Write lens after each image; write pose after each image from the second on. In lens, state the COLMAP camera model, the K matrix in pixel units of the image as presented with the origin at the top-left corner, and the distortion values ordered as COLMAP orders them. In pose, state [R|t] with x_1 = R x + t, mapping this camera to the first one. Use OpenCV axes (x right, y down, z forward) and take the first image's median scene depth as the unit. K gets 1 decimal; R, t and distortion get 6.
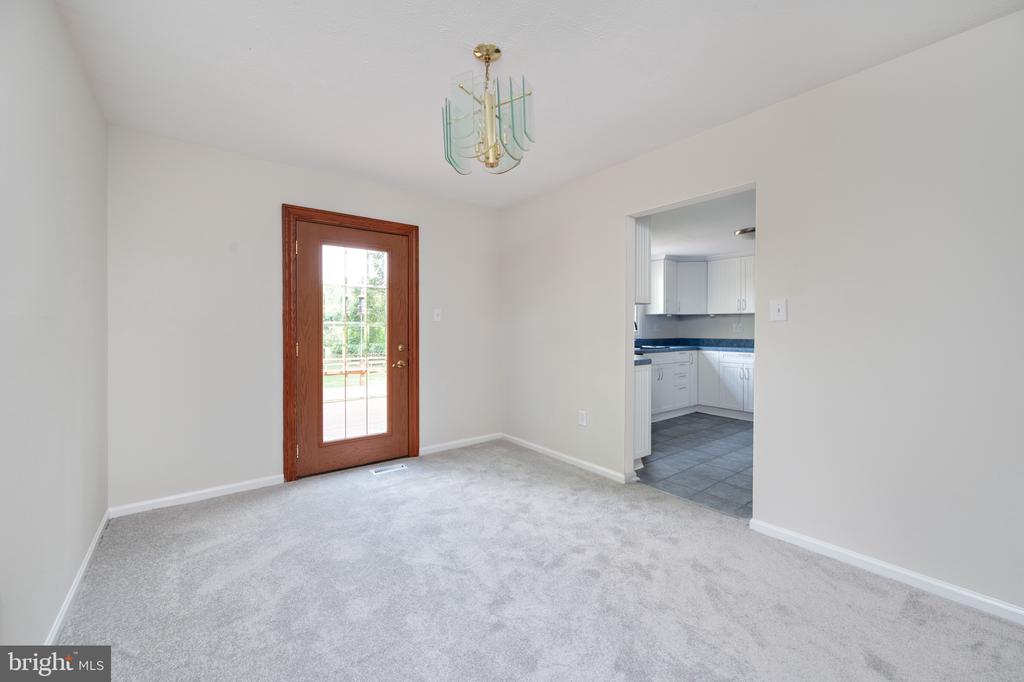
lens RADIAL K [[409.1, 0, 501.7], [0, 409.1, 335.1], [0, 0, 1]] dist [0.000219, -0.000109]
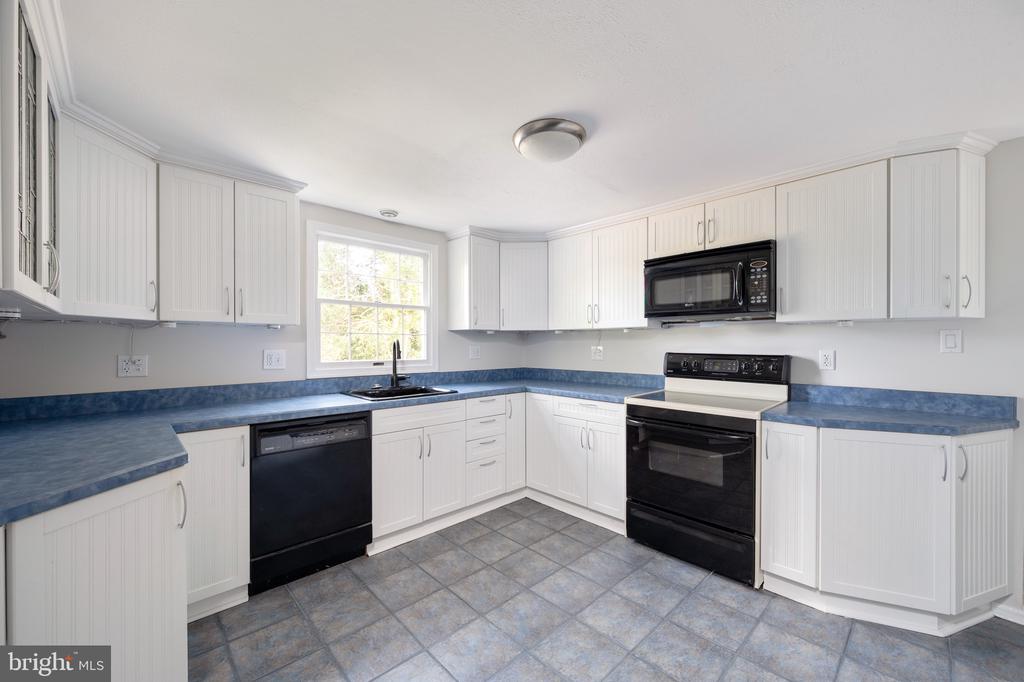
lens RADIAL K [[409.1, 0, 510.7], [0, 409.1, 343.6], [0, 0, 1]] dist [0.000219, -0.000109]
pose [[0.993153, -0.002564, 0.116797, 0.603657], [0.004994, 0.999777, -0.020511, -0.030485], [-0.116718, 0.020954, 0.992944, 0.664632]]
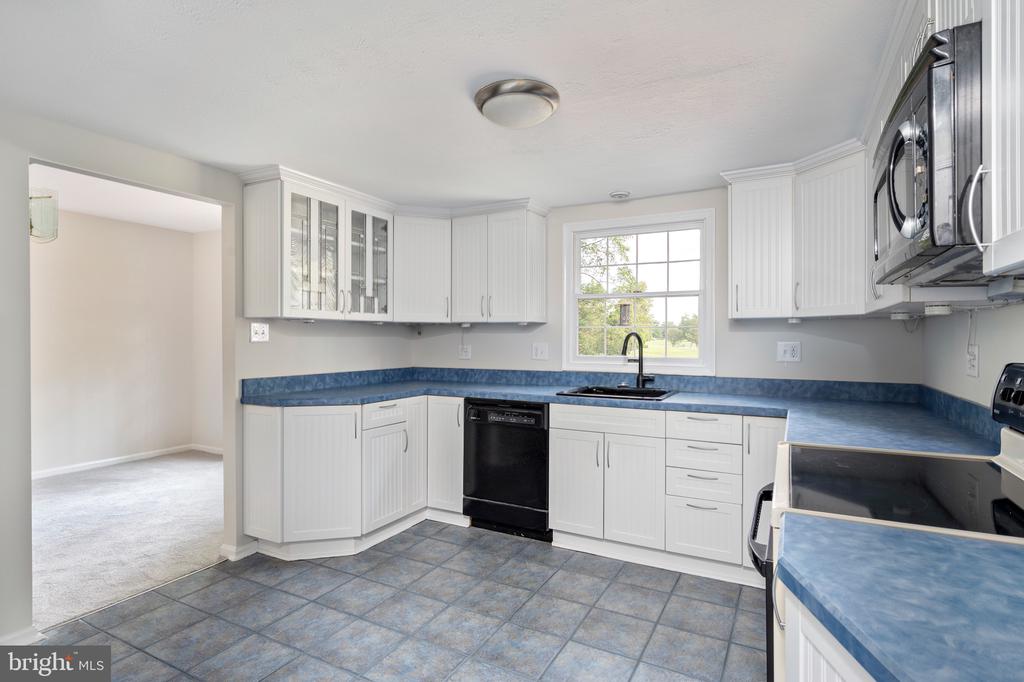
lens RADIAL K [[521.1, 0, 506.6], [0, 521.1, 340.1], [0, 0, 1]] dist [0.008639, 0.000873]
pose [[0.415400, 0.002996, -0.909634, 1.202231], [-0.020405, 0.999774, -0.006025, -0.034666], [0.909410, 0.021064, 0.415367, 0.918372]]
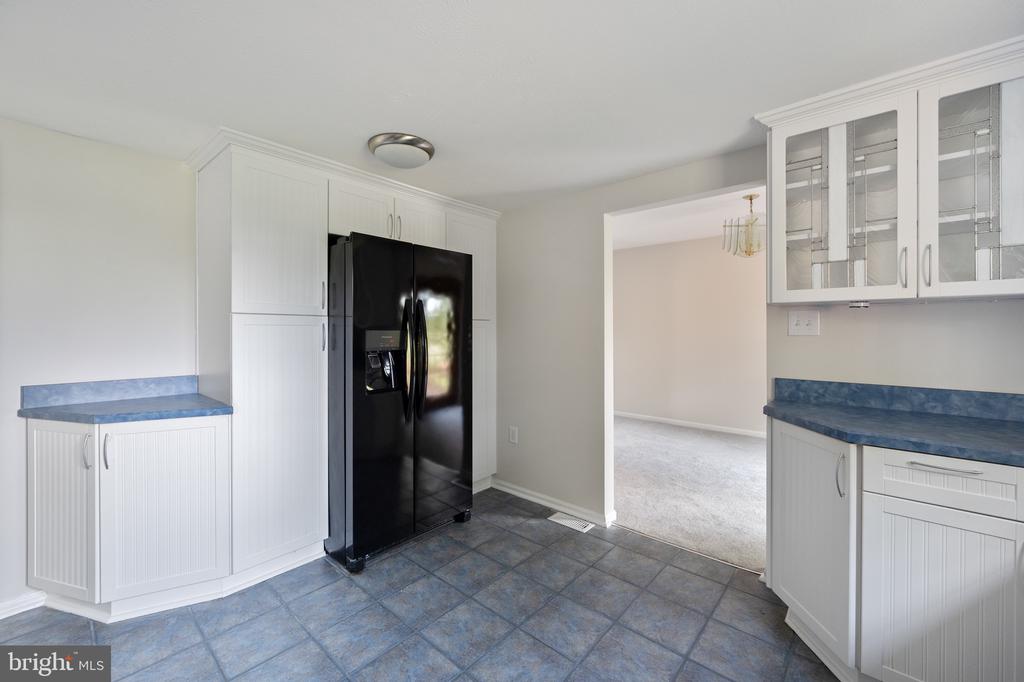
lens RADIAL K [[409.1, 0, 517.5], [0, 409.1, 333.2], [0, 0, 1]] dist [0.000219, -0.000109]
pose [[-0.975990, -0.002039, -0.217805, 0.744005], [-0.007266, 0.999704, 0.023202, -0.040700], [0.217693, 0.024228, -0.975717, 1.347757]]
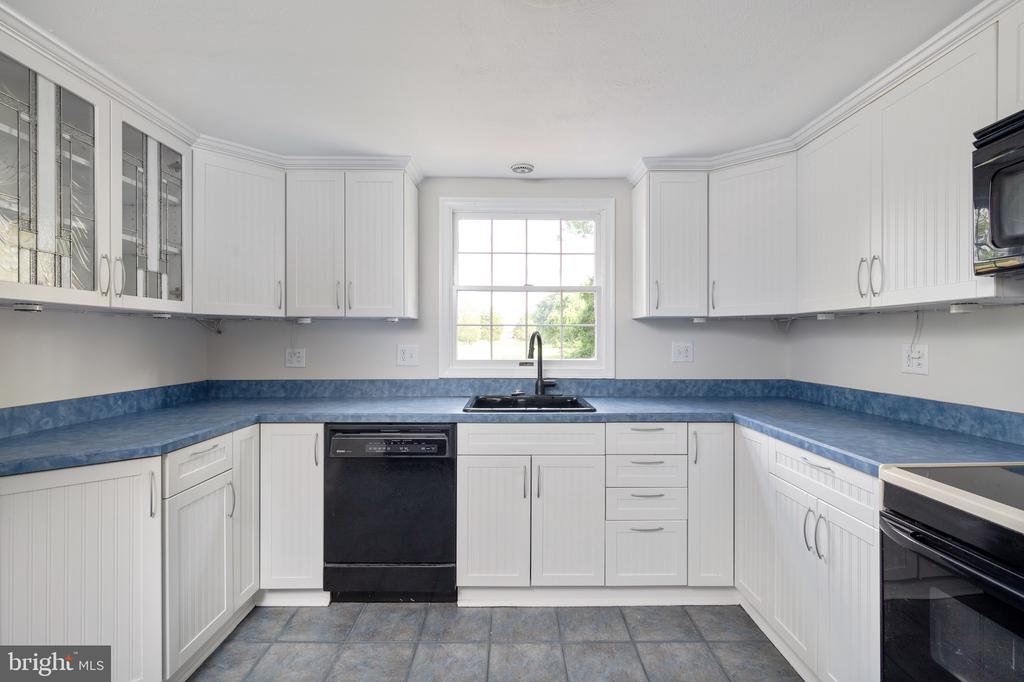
lens RADIAL K [[486.6, 0, 509.6], [0, 486.6, 339.2], [0, 0, 1]] dist [0.004967, 0.000855]
pose [[0.801800, 0.000445, -0.597593, 0.876389], [-0.011510, 0.999826, -0.014699, -0.035253], [0.597482, 0.018664, 0.801665, 0.885810]]
